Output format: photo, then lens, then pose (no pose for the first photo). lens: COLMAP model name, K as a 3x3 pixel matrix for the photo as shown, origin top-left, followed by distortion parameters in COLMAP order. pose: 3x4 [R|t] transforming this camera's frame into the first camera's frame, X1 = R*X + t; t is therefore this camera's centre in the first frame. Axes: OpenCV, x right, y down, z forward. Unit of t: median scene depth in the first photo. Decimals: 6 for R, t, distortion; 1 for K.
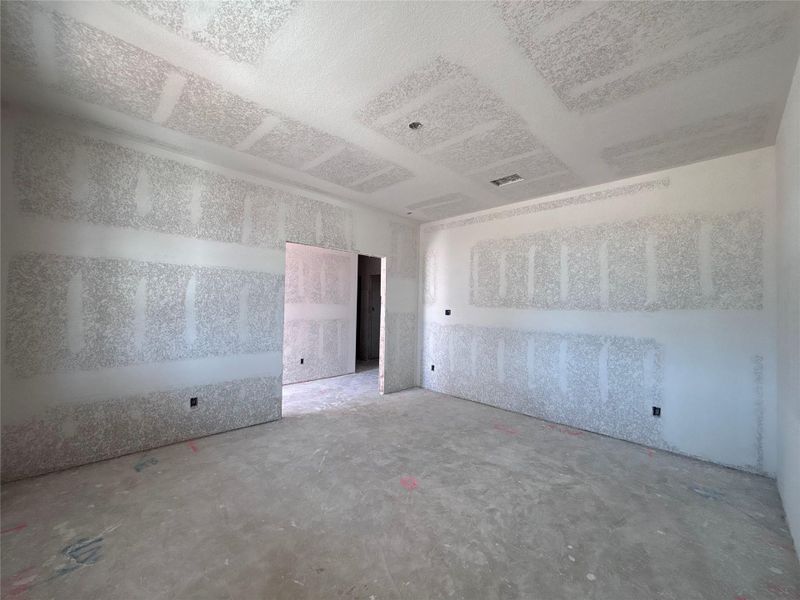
lens RADIAL K [[322.2, 0, 400.0], [0, 322.2, 300.0], [0, 0, 1]] dist [-0.007172, 0.000477]
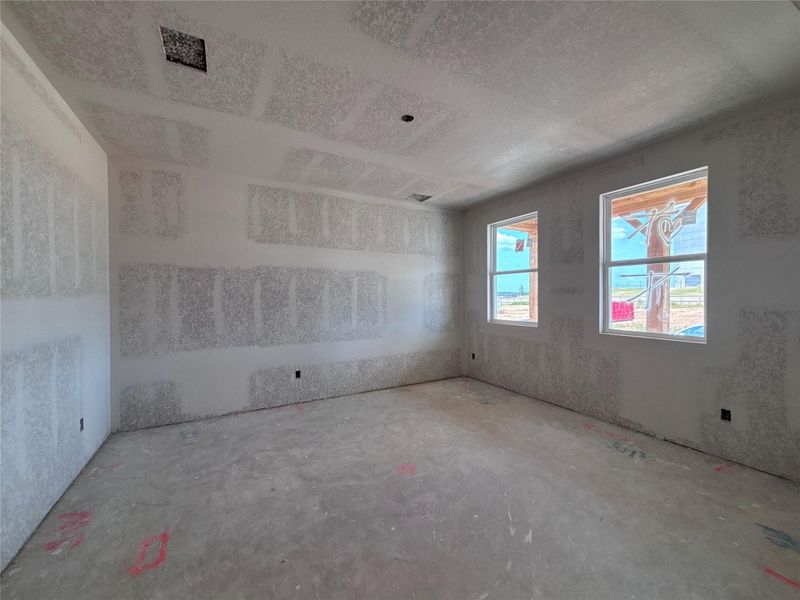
lens RADIAL K [[322.2, 0, 400.0], [0, 322.2, 300.0], [0, 0, 1]] dist [-0.007172, 0.000477]
pose [[-0.963812, -0.017700, 0.265996, -0.214886], [-0.018156, 0.999835, 0.000745, 0.033585], [-0.265965, -0.004112, -0.963974, 2.021460]]
